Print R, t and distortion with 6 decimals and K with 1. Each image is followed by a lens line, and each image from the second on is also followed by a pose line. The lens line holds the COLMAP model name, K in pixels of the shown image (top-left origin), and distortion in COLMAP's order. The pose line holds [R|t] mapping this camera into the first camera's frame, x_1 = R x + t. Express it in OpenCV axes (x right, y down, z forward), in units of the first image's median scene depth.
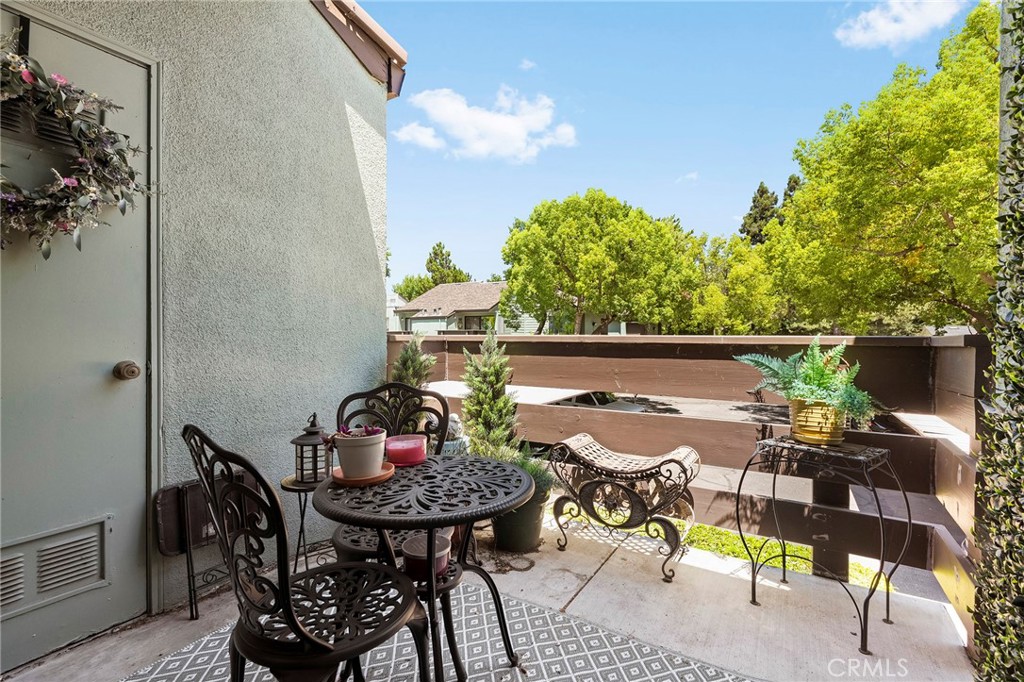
lens RADIAL K [[455.3, 0, 512.7], [0, 455.3, 344.0], [0, 0, 1]] dist [-0.004616, 0.000876]
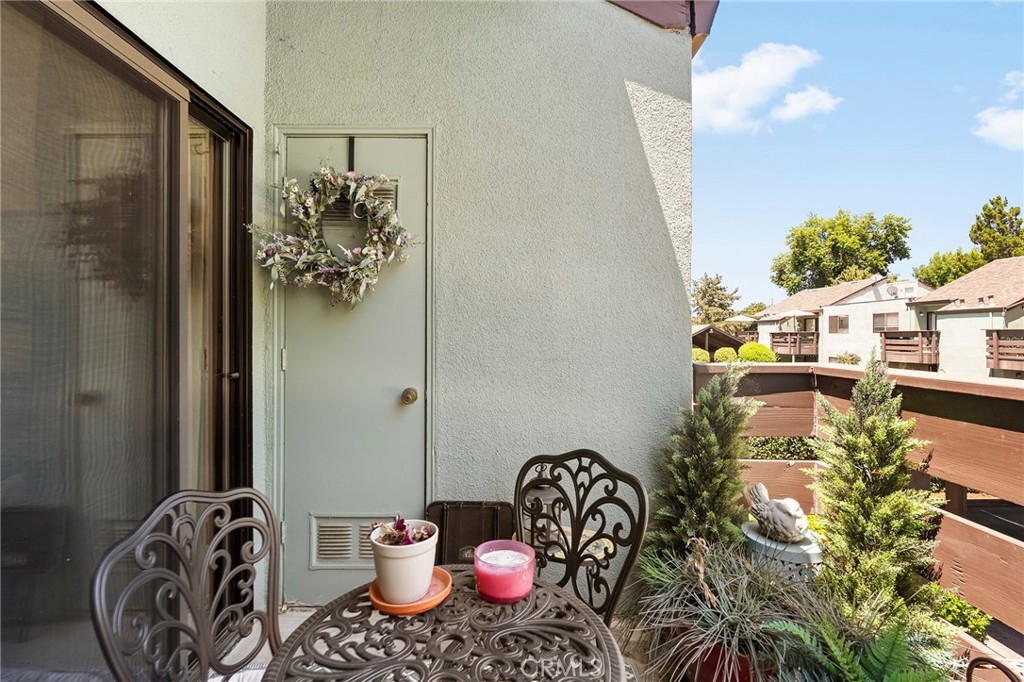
lens RADIAL K [[455.3, 0, 511.1], [0, 455.3, 332.2], [0, 0, 1]] dist [-0.004616, 0.000876]
pose [[0.537229, -0.004330, -0.843425, 0.190611], [-0.012525, 0.999836, -0.013111, -0.060937], [0.843343, 0.017608, 0.537087, 0.366124]]
